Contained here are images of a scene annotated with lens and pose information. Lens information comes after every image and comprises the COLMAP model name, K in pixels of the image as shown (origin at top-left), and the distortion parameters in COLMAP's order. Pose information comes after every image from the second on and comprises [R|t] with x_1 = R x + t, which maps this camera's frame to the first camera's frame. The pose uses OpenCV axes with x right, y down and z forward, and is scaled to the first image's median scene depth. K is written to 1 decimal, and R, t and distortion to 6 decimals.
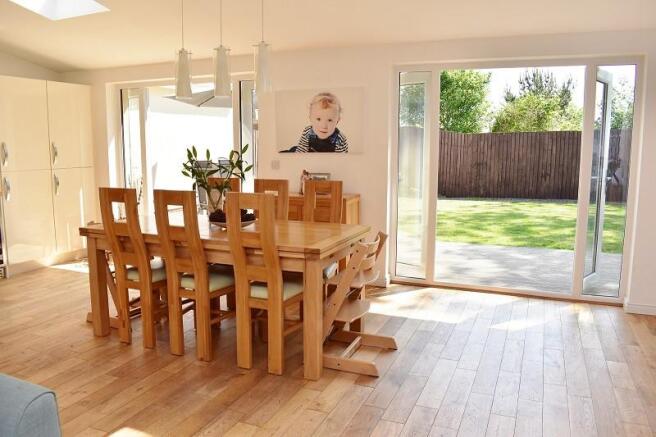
lens RADIAL K [[513.1, 0, 327.5], [0, 513.1, 219.3], [0, 0, 1]] dist [-0.089825, 0.014712]
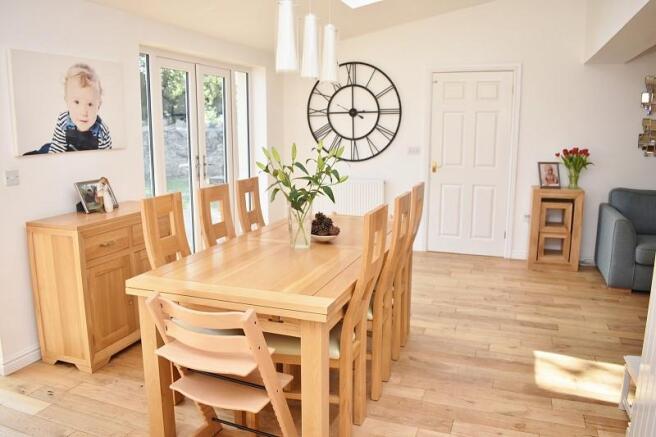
lens RADIAL K [[513.1, 0, 327.2], [0, 513.1, 218.4], [0, 0, 1]] dist [-0.089825, 0.014712]
pose [[-0.038421, -0.178086, 0.983265, -0.708212], [0.143586, 0.972796, 0.181800, -0.119005], [-0.988892, 0.148168, -0.011806, 0.704221]]
